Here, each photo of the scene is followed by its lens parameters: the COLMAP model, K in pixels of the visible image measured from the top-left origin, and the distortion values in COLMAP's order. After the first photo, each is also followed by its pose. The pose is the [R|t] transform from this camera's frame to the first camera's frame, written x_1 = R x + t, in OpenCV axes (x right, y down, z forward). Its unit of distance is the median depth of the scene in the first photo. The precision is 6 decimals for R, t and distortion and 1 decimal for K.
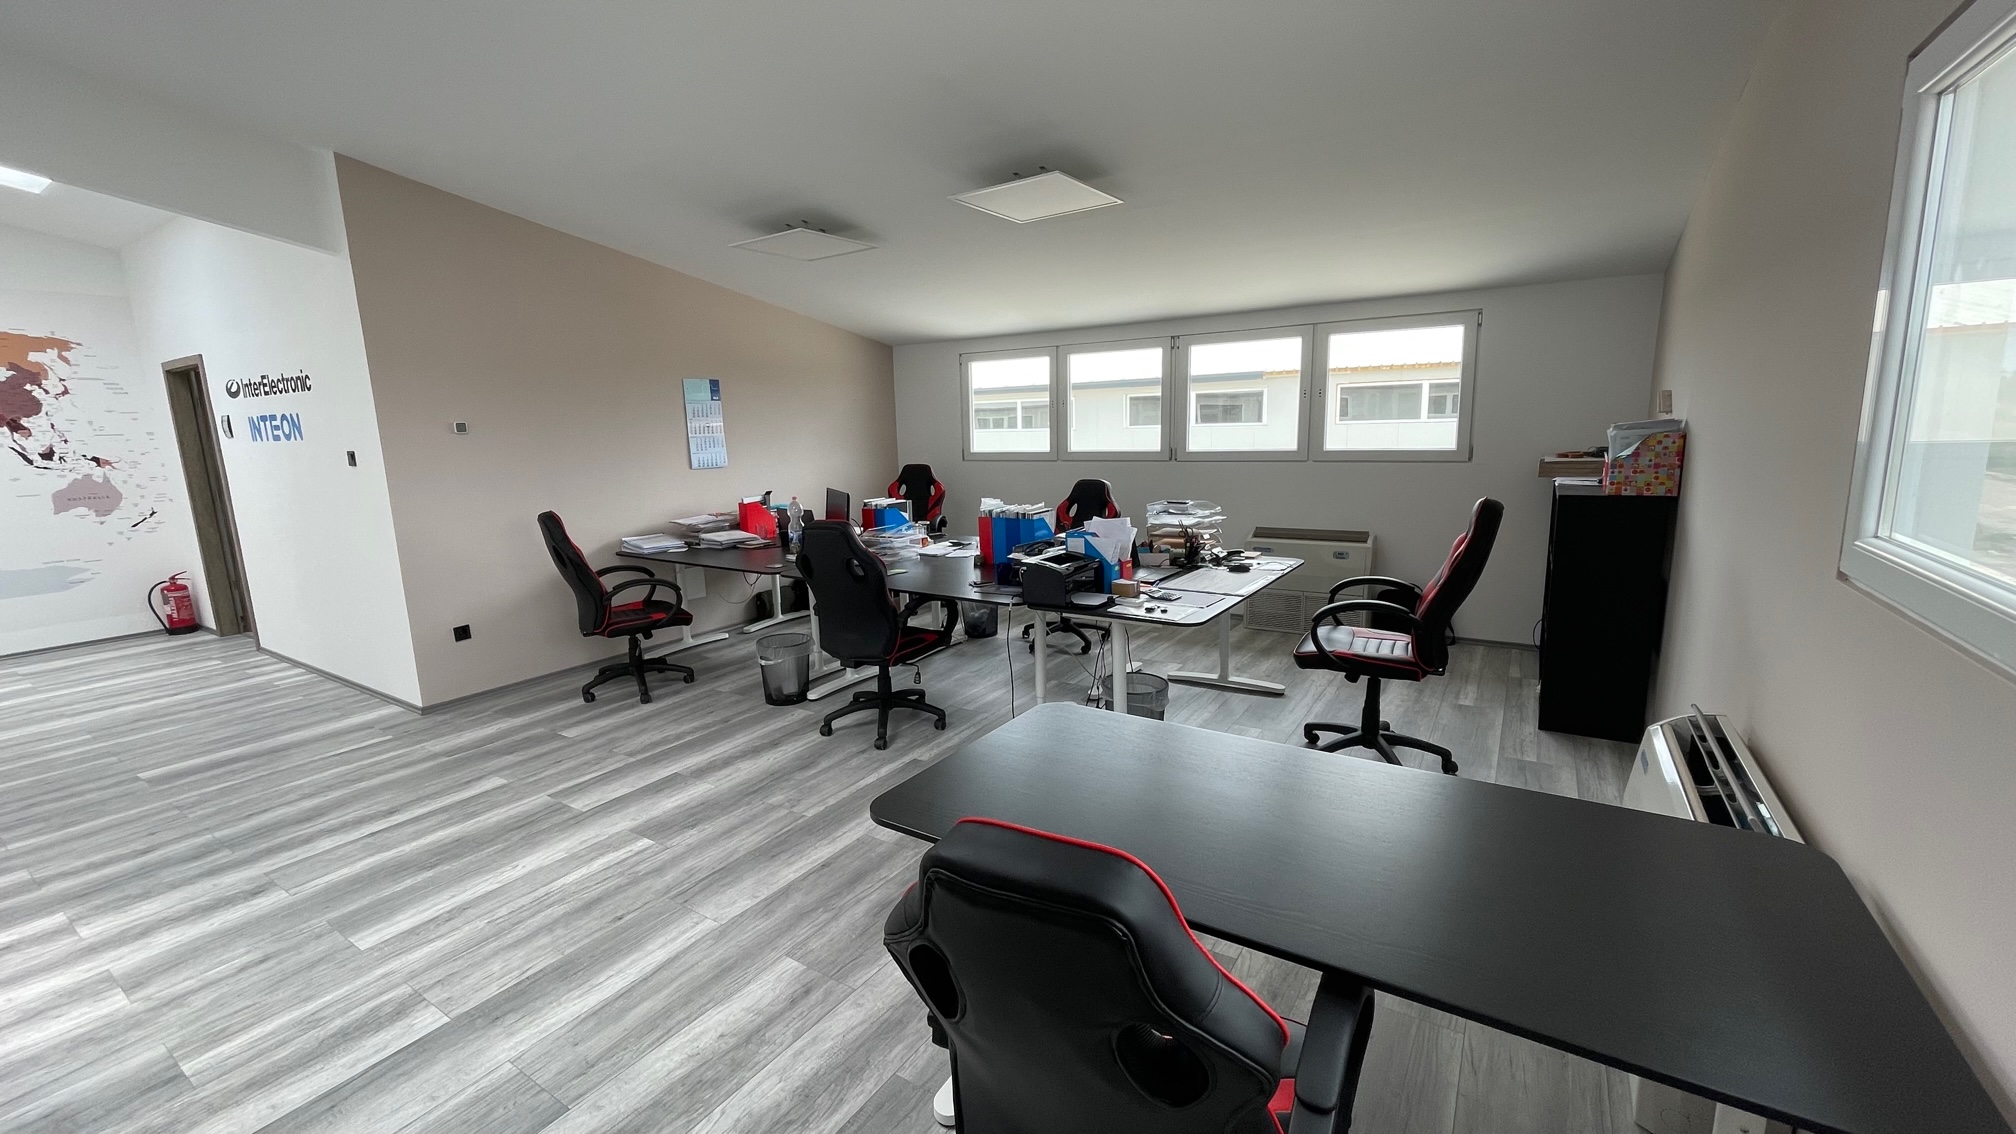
lens RADIAL K [[813.6, 0, 1000.7], [0, 813.6, 567.8], [0, 0, 1]] dist [-0.001050, 0.000121]
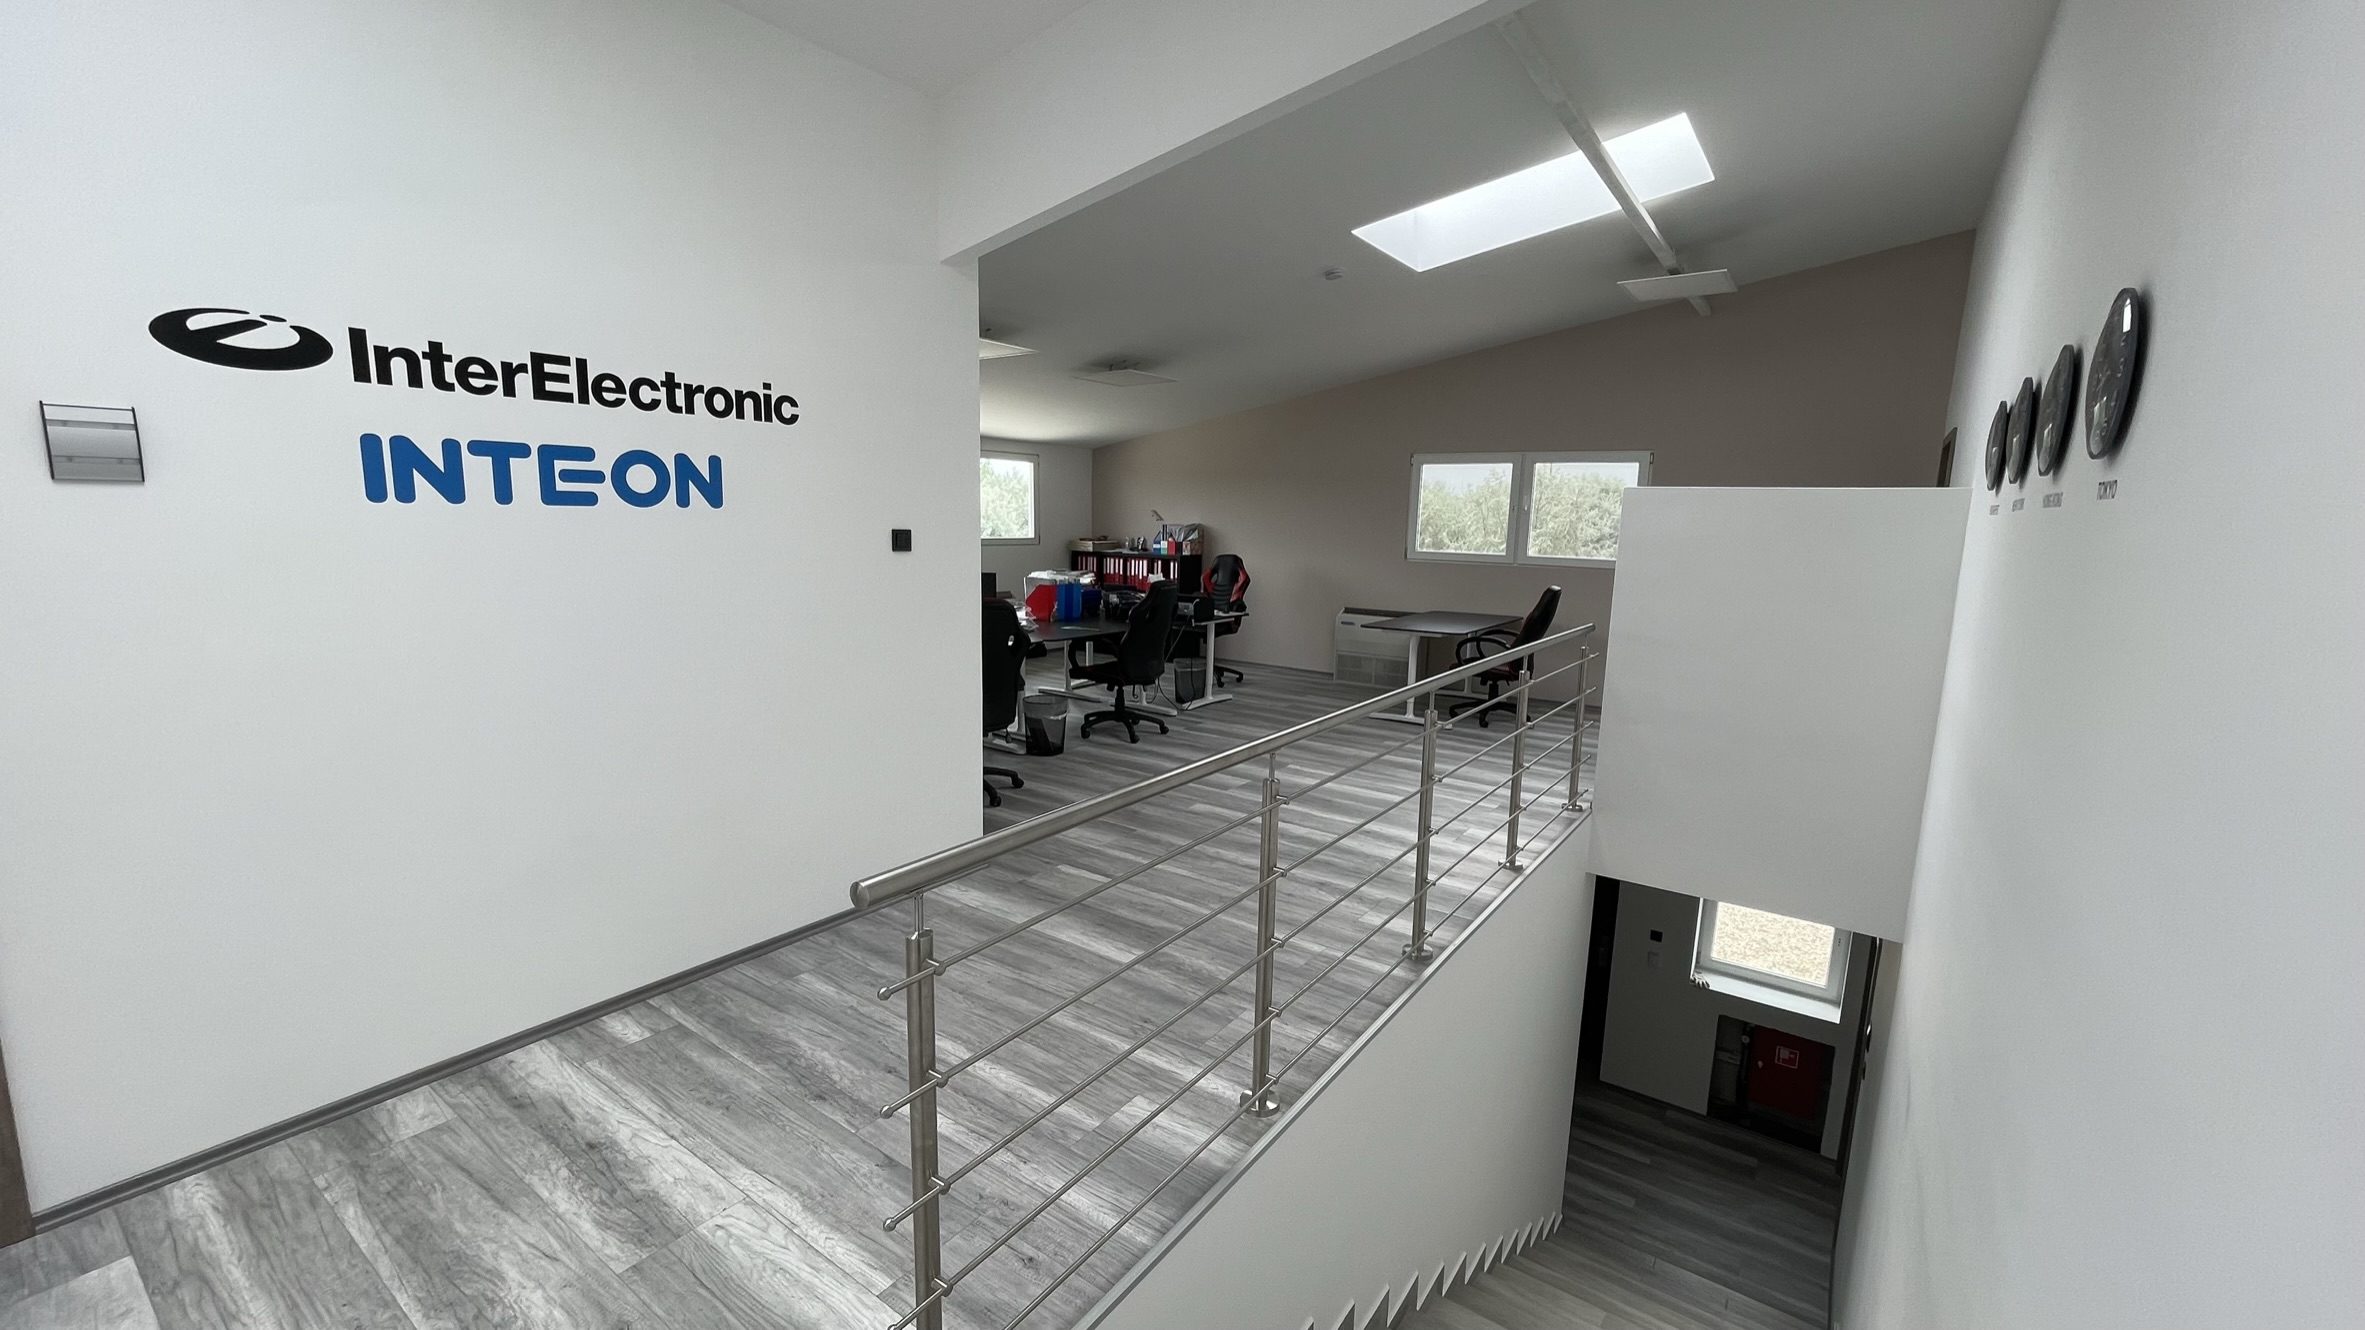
lens RADIAL K [[954.5, 0, 1165.2], [0, 954.5, 668.2], [0, 0, 1]] dist [-0.001050, 0.000121]
pose [[0.041303, -0.131404, 0.990468, -1.745601], [0.144836, 0.981631, 0.124192, -0.106445], [-0.988593, 0.138326, 0.059576, 0.817490]]
